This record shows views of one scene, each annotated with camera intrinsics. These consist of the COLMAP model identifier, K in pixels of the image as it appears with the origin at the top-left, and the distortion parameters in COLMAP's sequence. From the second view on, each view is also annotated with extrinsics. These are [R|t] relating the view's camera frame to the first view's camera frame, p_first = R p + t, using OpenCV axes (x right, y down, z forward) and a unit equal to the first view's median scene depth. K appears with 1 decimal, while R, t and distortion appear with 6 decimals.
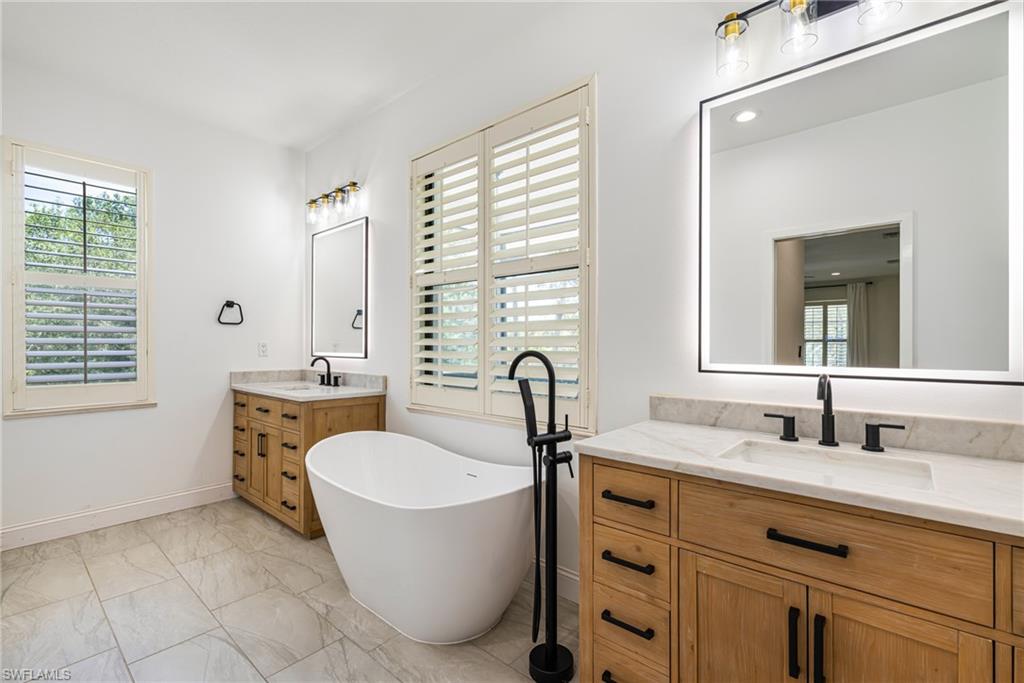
lens RADIAL K [[443.2, 0, 508.6], [0, 443.2, 345.3], [0, 0, 1]] dist [-0.001601, -0.000420]
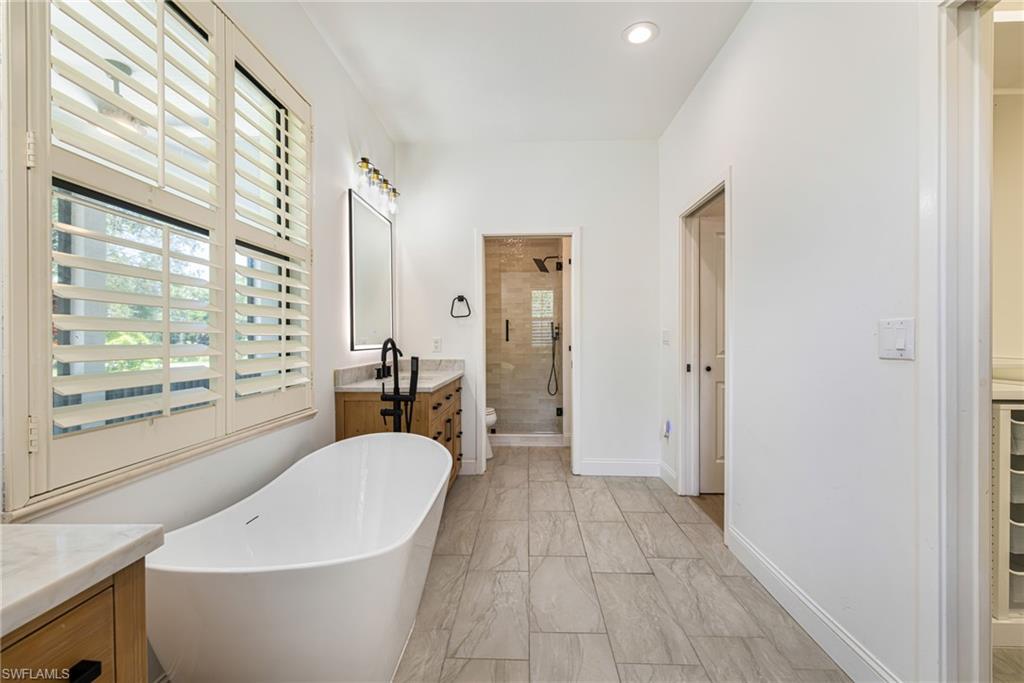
lens RADIAL K [[443.2, 0, 515.1], [0, 443.2, 339.0], [0, 0, 1]] dist [-0.001601, -0.000420]
pose [[-0.631868, -0.006645, 0.775048, -1.178204], [-0.002270, 0.999975, 0.006723, 0.003425], [-0.775073, 0.002488, -0.631867, 1.491409]]
